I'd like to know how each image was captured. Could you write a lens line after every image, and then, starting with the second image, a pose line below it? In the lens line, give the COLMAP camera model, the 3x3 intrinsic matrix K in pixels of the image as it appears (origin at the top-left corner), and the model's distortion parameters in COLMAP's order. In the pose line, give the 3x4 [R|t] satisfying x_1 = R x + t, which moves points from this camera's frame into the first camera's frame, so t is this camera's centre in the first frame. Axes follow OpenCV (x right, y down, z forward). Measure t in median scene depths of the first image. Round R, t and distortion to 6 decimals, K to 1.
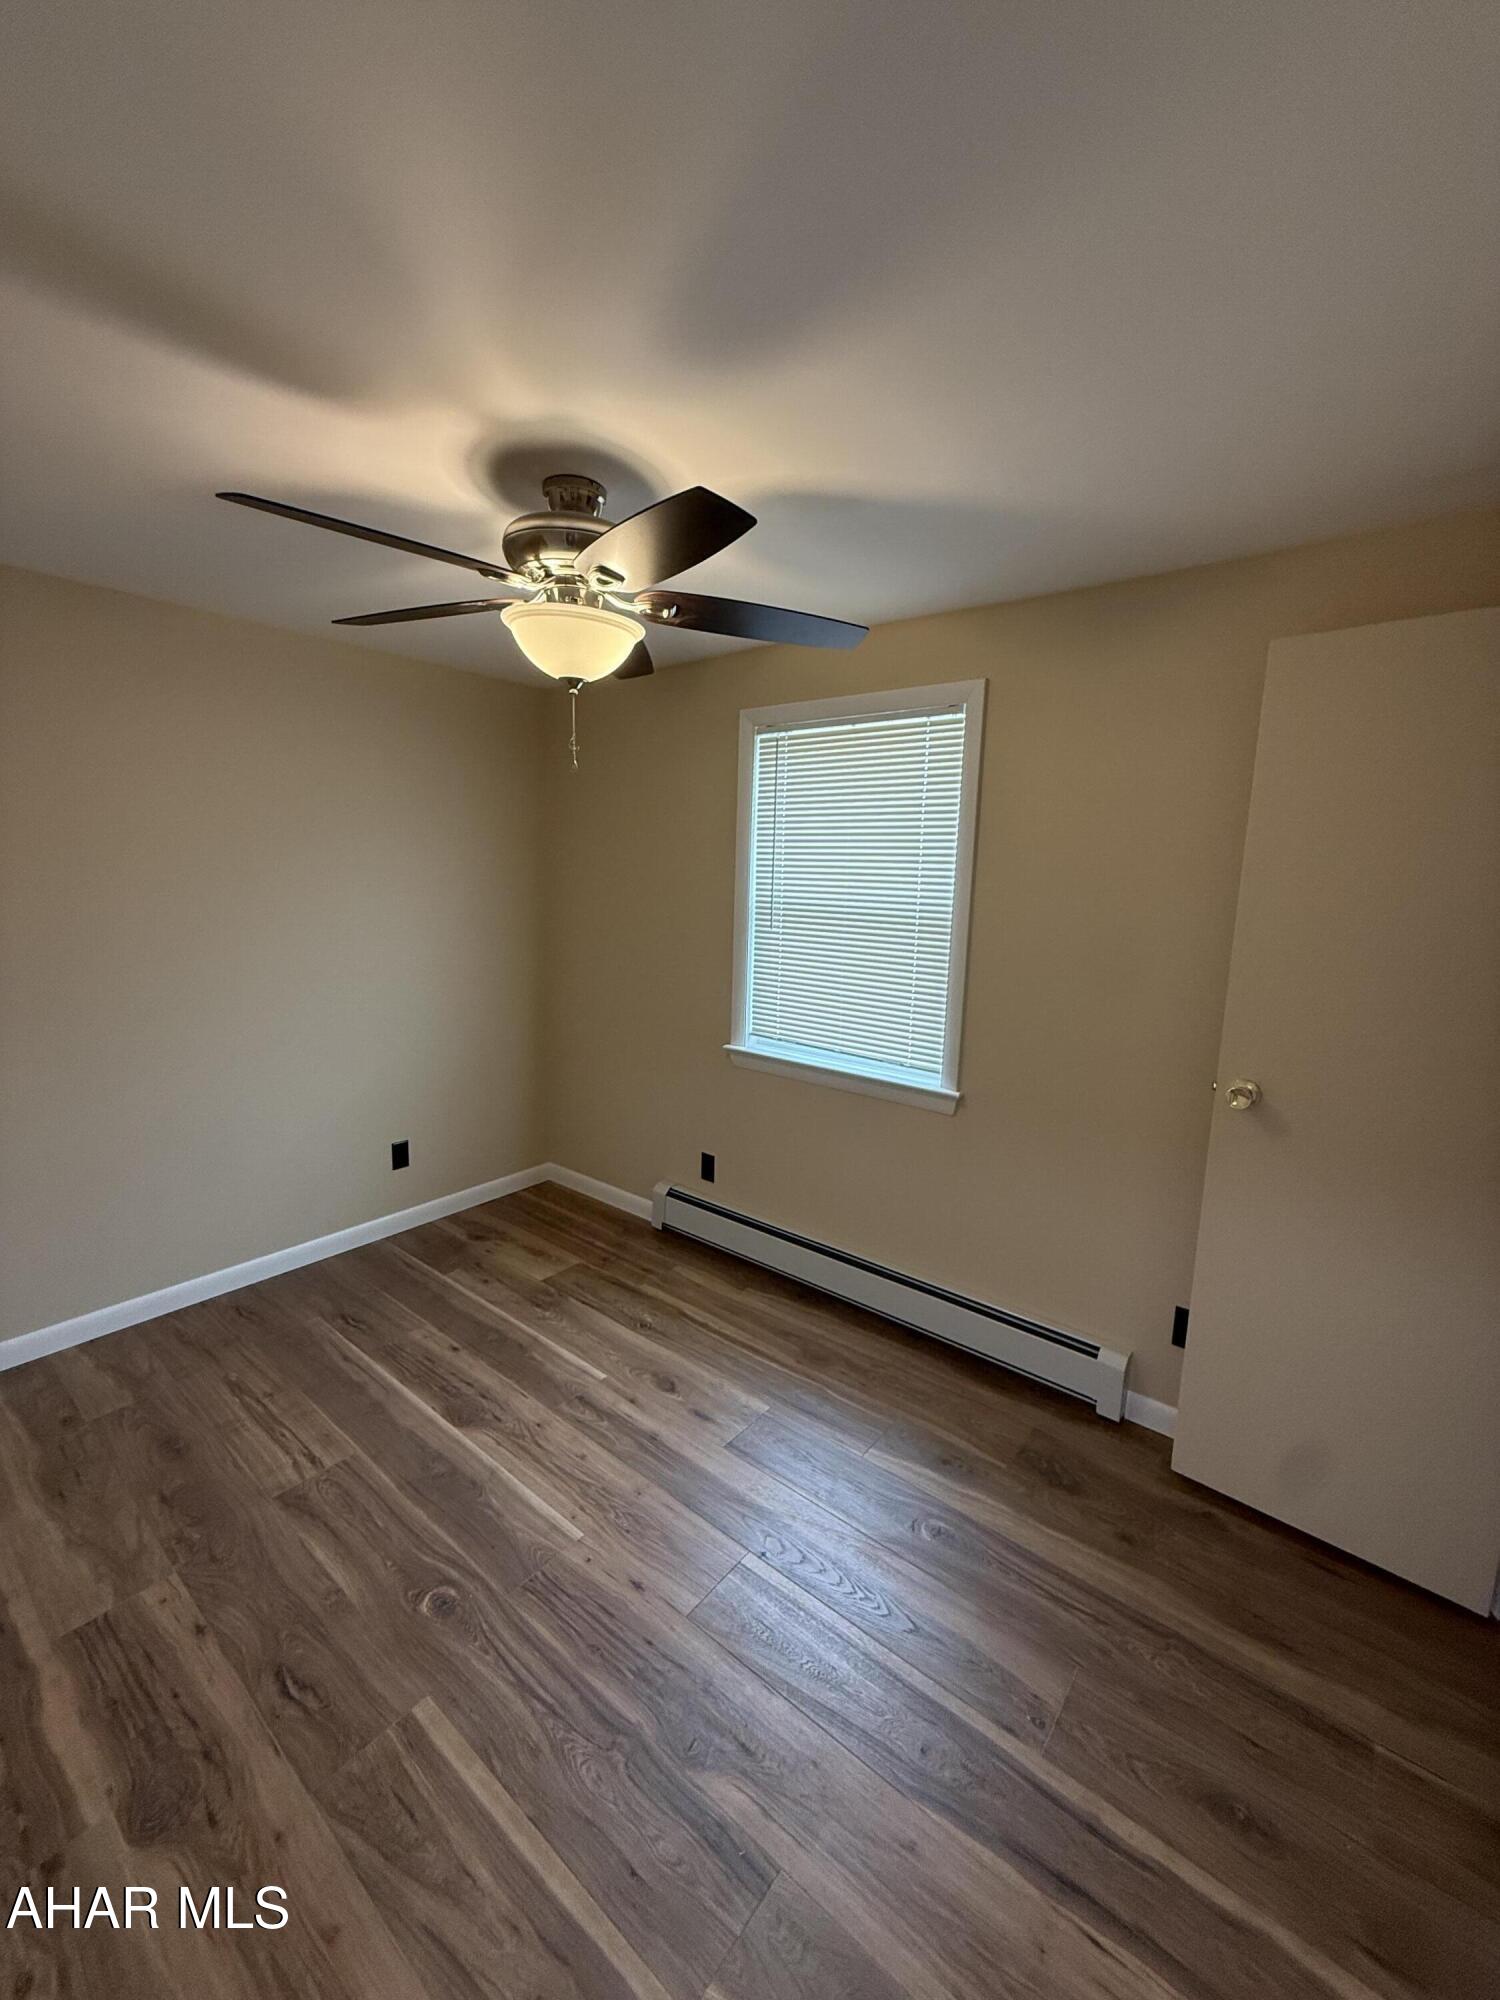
lens RADIAL K [[813.0, 0, 750.2], [0, 813.0, 997.1], [0, 0, 1]] dist [0.000490, 0.000035]
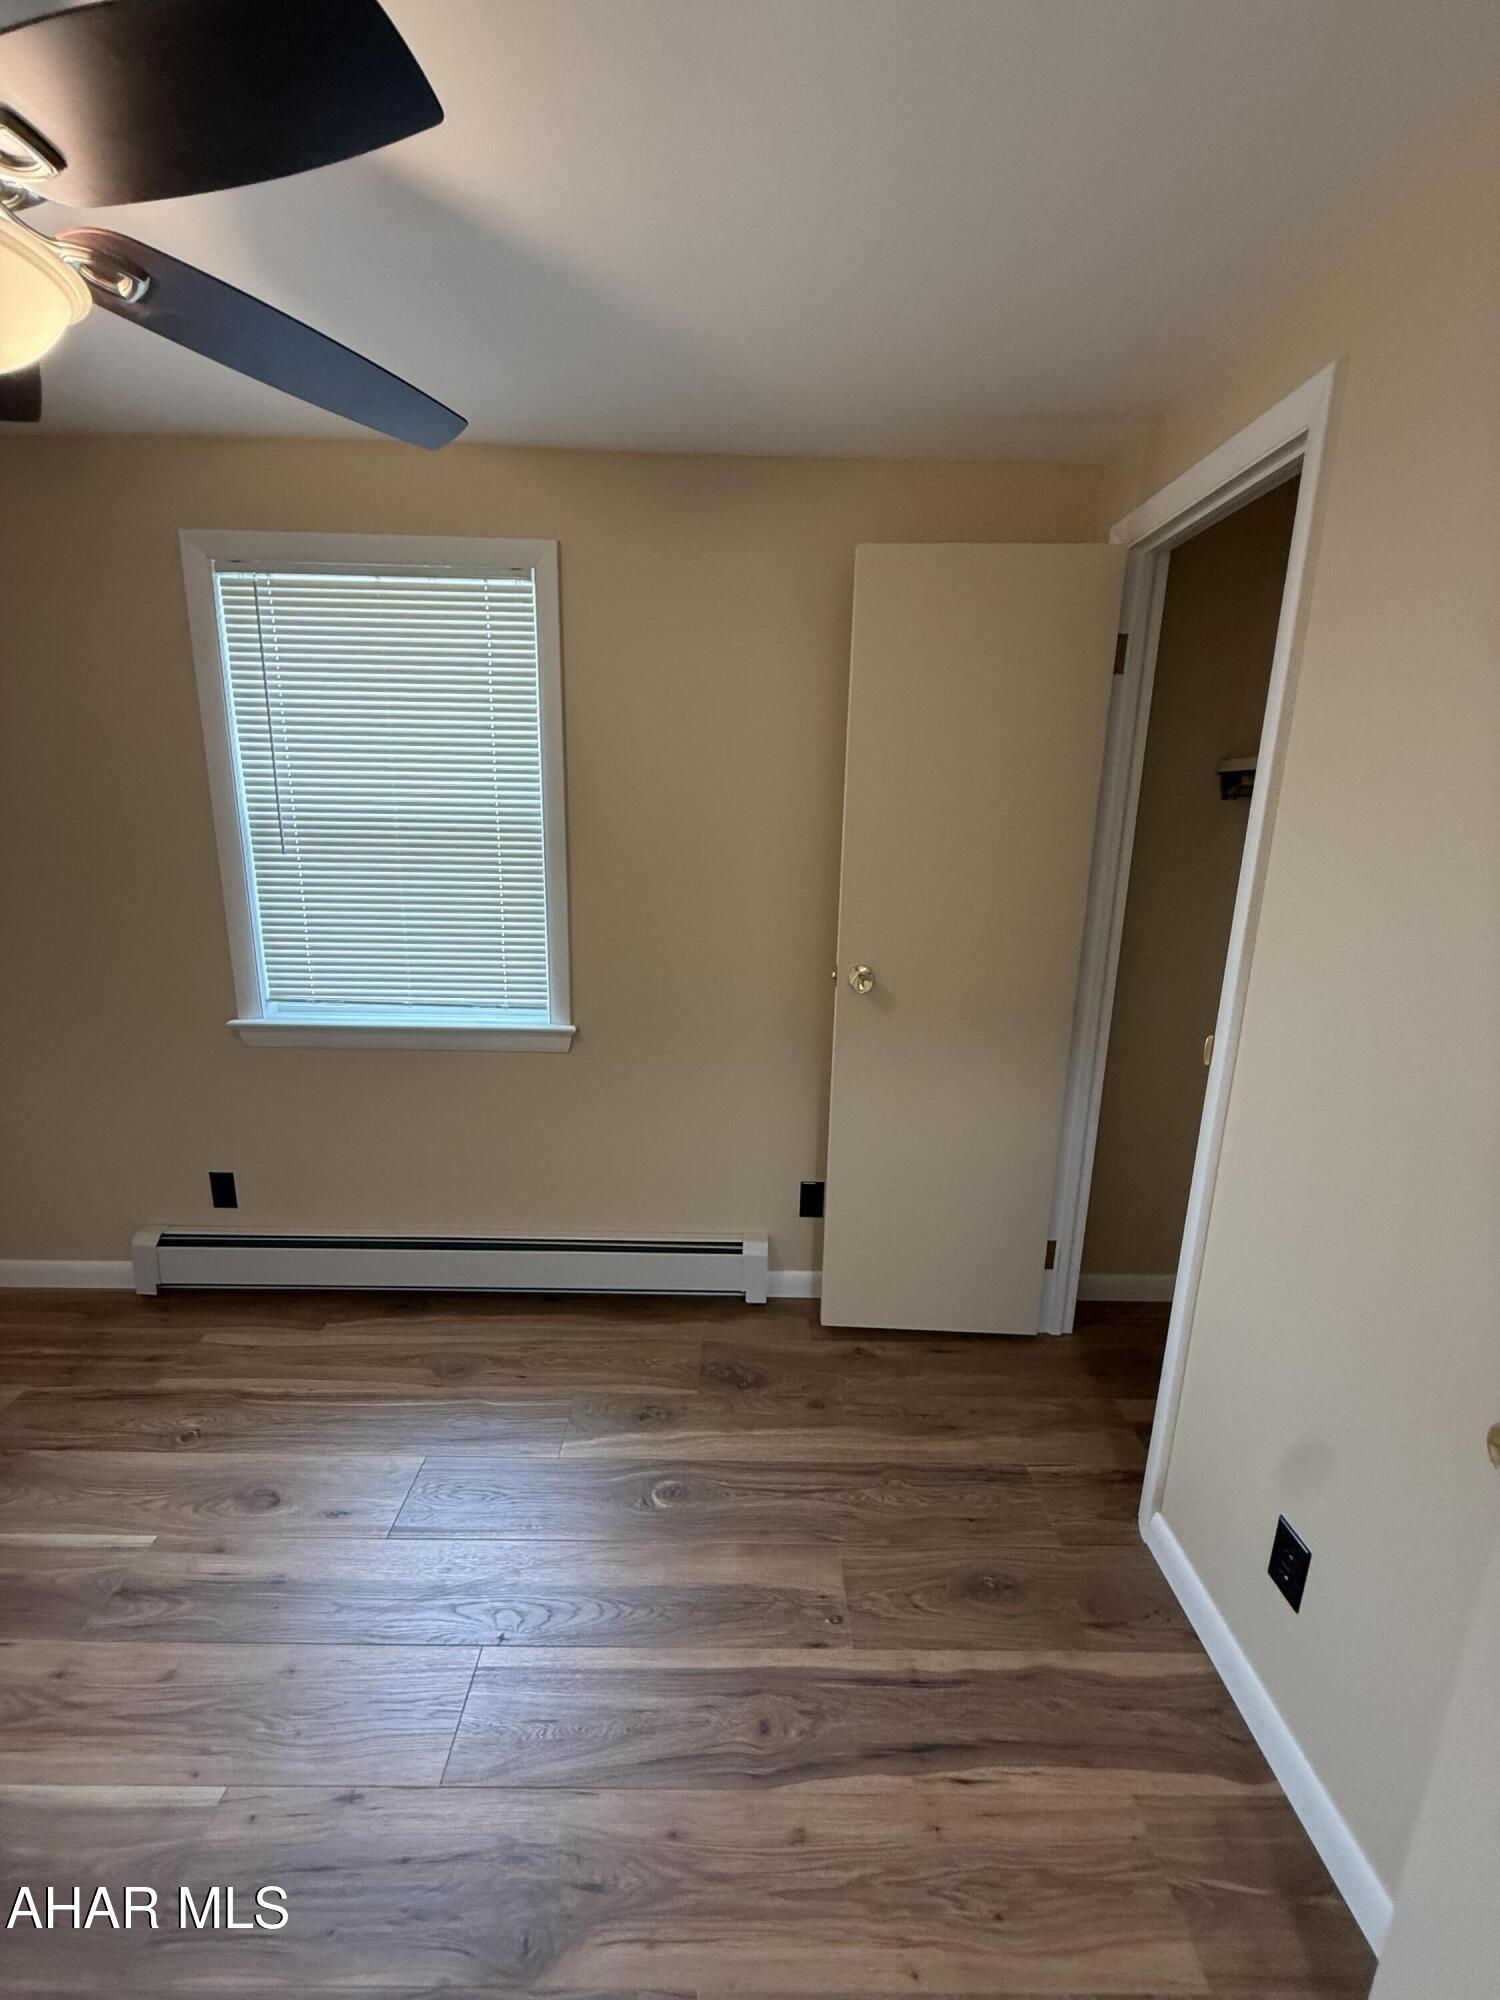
lens RADIAL K [[800.6, 0, 746.6], [0, 800.6, 996.6], [0, 0, 1]] dist [-0.000581, -0.000525]
pose [[0.770551, -0.154775, 0.618301, -0.151259], [0.099768, 0.987400, 0.122833, -0.004383], [-0.629522, -0.032962, 0.776283, 0.215088]]
